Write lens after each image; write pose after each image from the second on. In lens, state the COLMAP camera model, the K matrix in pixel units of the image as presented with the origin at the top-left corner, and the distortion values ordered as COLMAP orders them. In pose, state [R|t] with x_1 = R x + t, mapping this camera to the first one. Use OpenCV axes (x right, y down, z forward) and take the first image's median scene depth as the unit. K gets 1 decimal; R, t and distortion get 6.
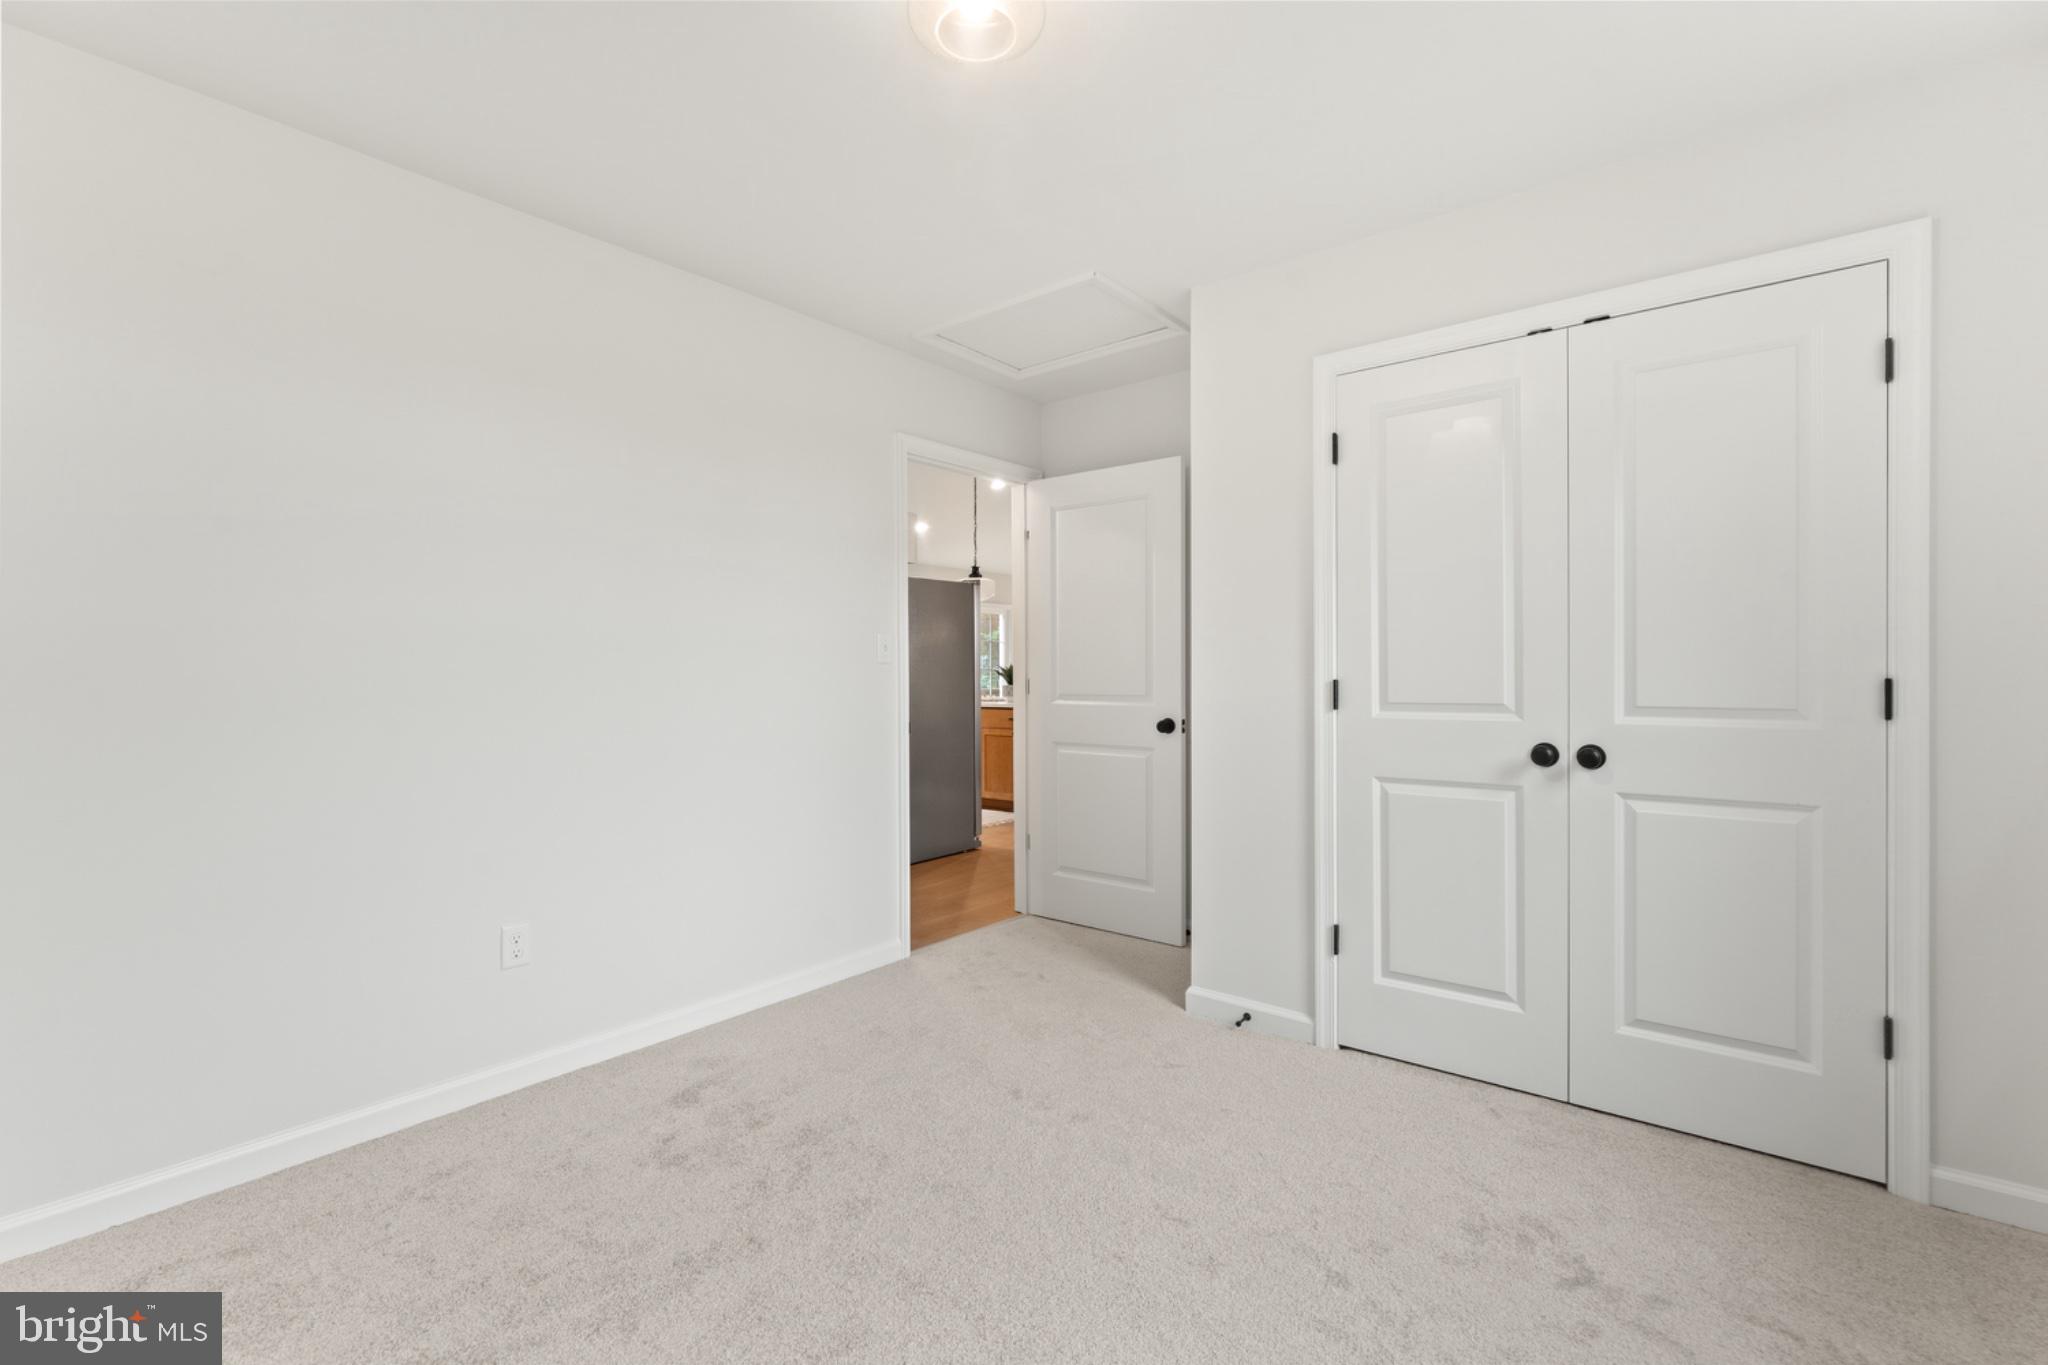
lens RADIAL K [[987.4, 0, 1021.6], [0, 987.4, 674.1], [0, 0, 1]] dist [0.003821, -0.000085]
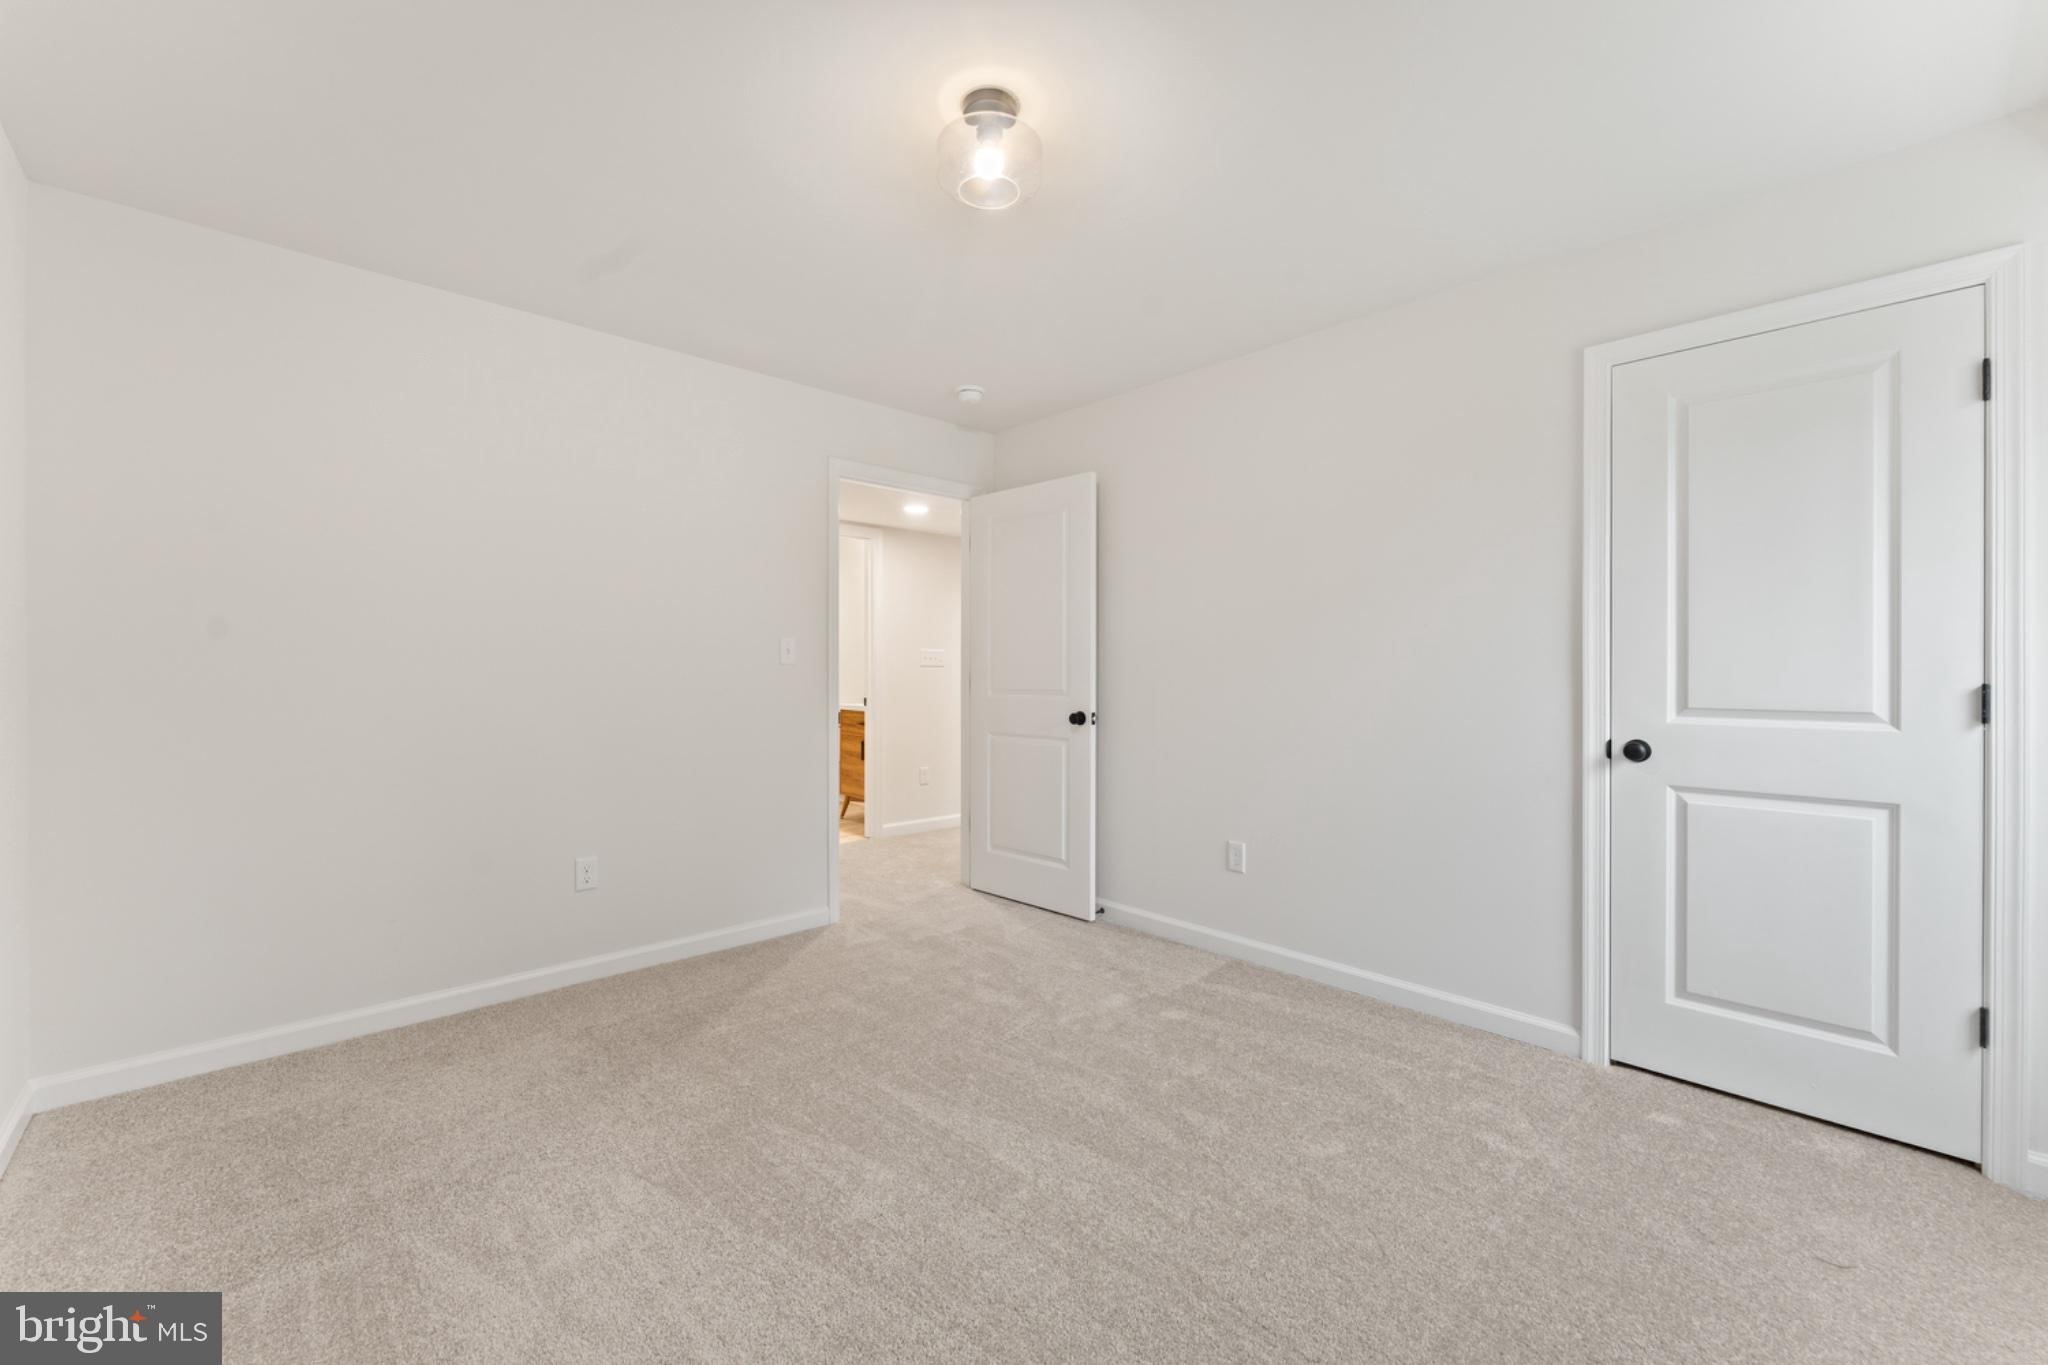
lens RADIAL K [[822.6, 0, 1026.8], [0, 822.6, 679.7], [0, 0, 1]] dist [-0.002264, -0.000061]
pose [[0.994476, 0.009555, -0.104528, -0.164228], [-0.008647, 0.999921, 0.009134, 0.000390], [0.104607, -0.008179, 0.994480, 0.145286]]
